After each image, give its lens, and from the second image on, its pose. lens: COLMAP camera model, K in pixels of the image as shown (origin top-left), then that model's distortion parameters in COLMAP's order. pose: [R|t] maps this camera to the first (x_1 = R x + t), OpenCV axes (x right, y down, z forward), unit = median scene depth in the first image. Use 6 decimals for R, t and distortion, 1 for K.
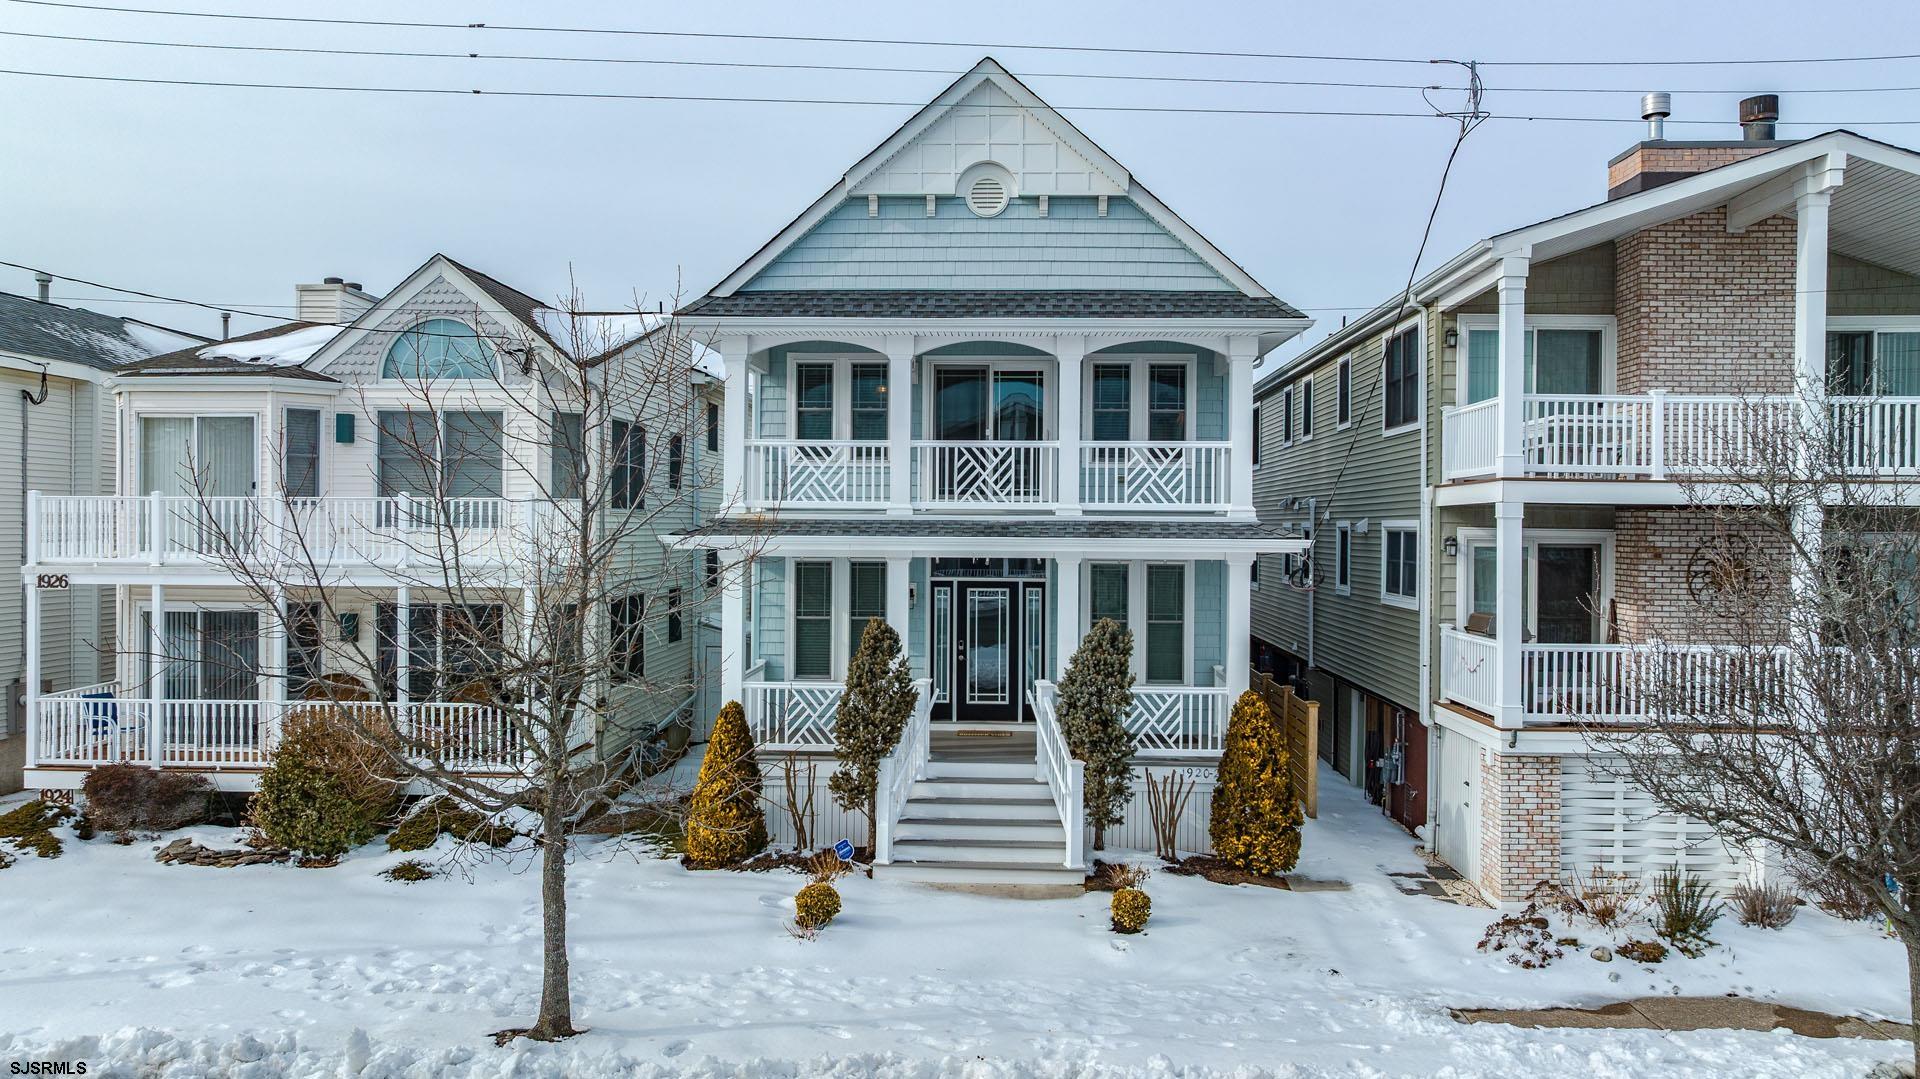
lens RADIAL K [[1361.3, 0, 960.0], [0, 1361.3, 539.5], [0, 0, 1]] dist [-0.024111, 0.006641]
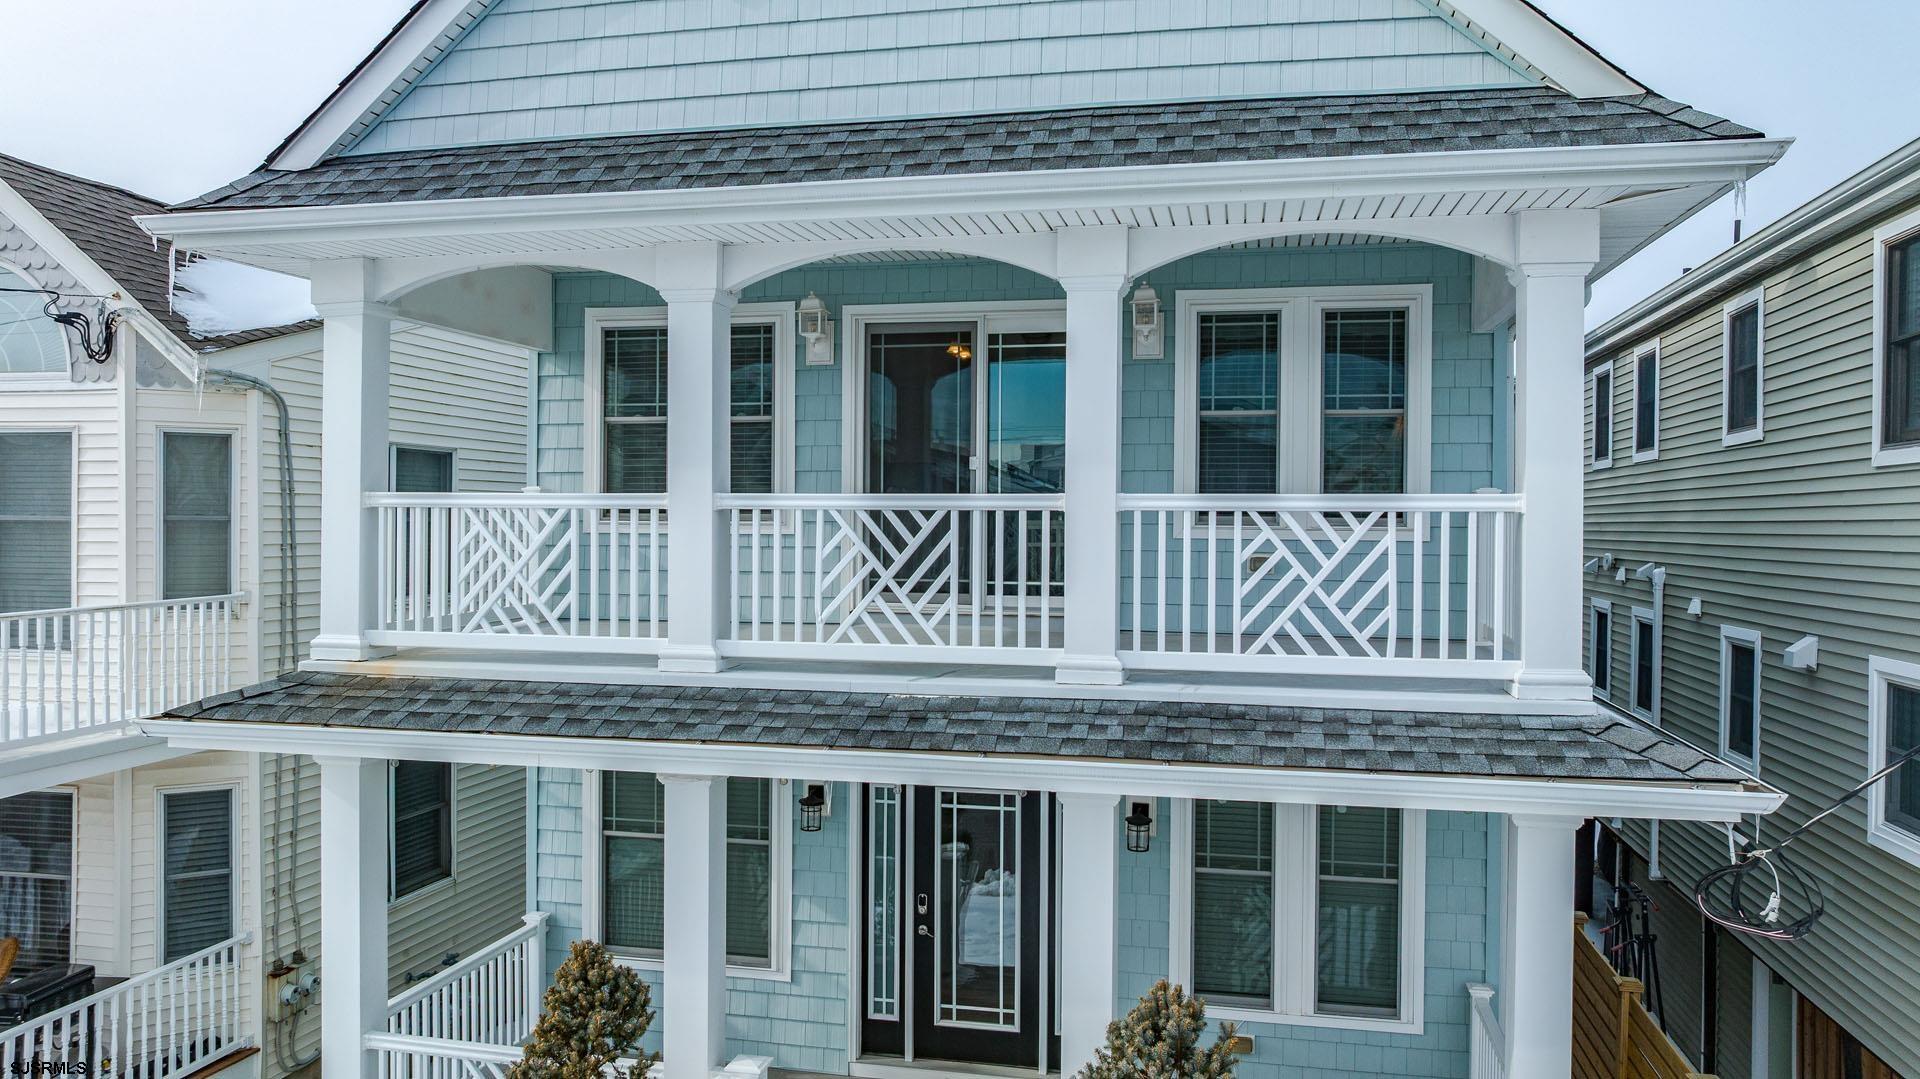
lens RADIAL K [[1361.3, 0, 960.0], [0, 1361.3, 539.5], [0, 0, 1]] dist [-0.024111, 0.006641]
pose [[0.985184, 0.001177, -0.171494, 0.110127], [-0.001274, 0.999999, -0.000452, -0.058723], [0.171494, 0.000663, 0.985185, 0.601552]]
